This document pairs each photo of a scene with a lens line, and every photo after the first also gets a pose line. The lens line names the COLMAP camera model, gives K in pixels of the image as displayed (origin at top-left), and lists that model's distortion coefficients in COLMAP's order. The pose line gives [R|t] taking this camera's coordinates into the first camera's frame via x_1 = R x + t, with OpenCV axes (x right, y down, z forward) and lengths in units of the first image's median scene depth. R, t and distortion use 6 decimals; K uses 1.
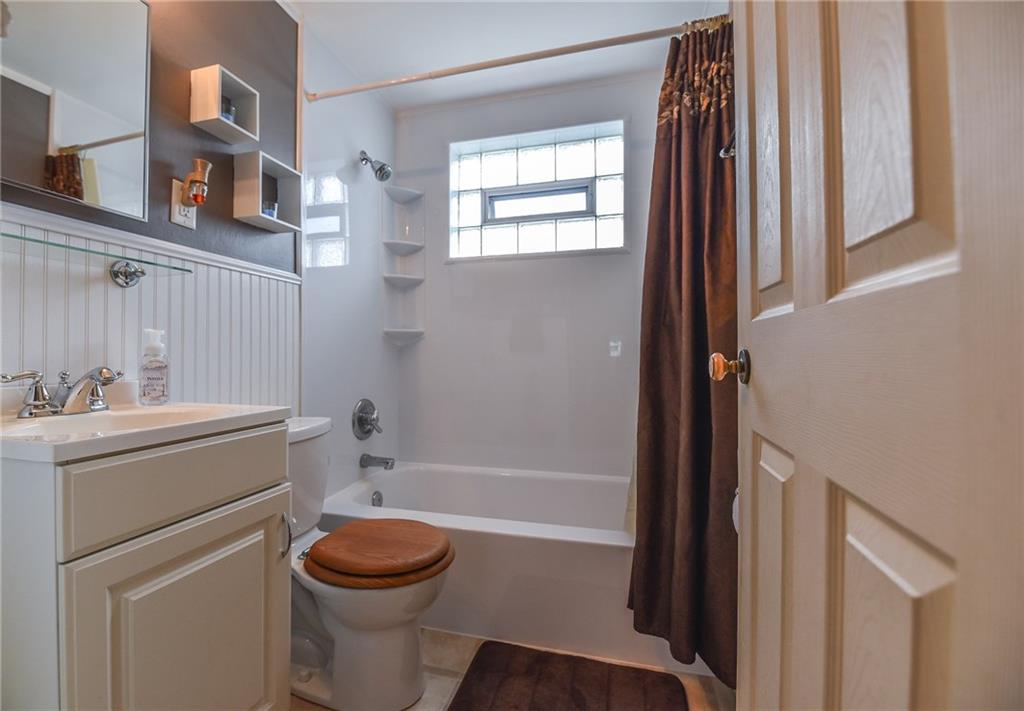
lens RADIAL K [[446.9, 0, 505.7], [0, 446.9, 358.6], [0, 0, 1]] dist [0.000242, -0.009474]
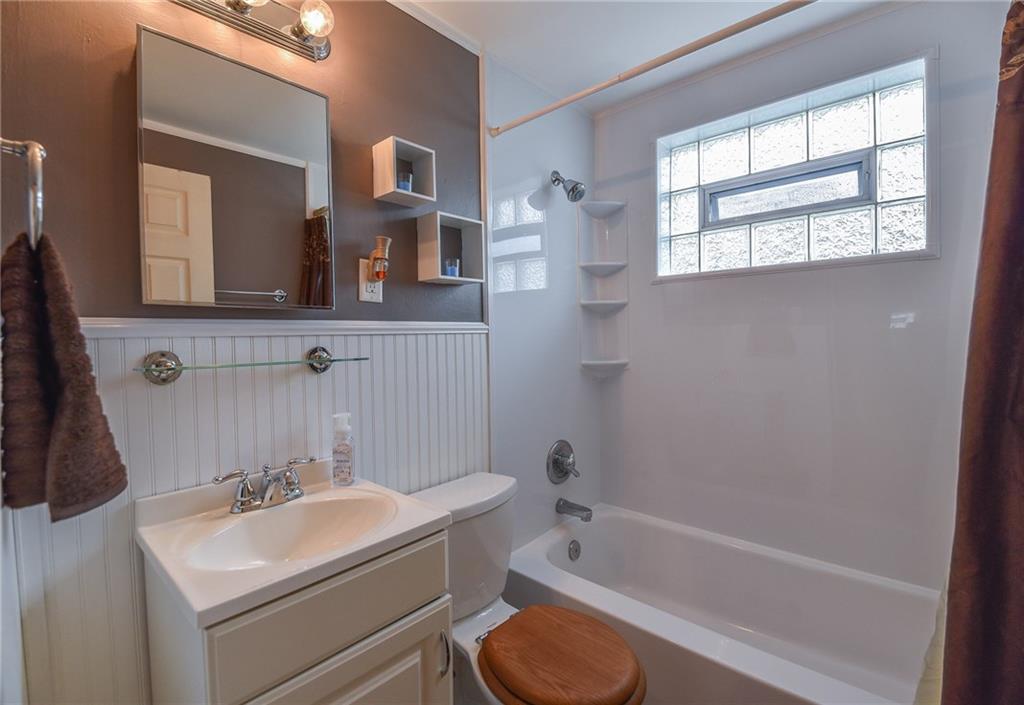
lens RADIAL K [[462.8, 0, 512.0], [0, 462.8, 352.5], [0, 0, 1]] dist [-0.000093, -0.011207]
pose [[0.890890, 0.006537, -0.454172, 0.029028], [0.007226, 0.999566, 0.028560, -0.128423], [0.454162, -0.028725, 0.890456, 0.122134]]
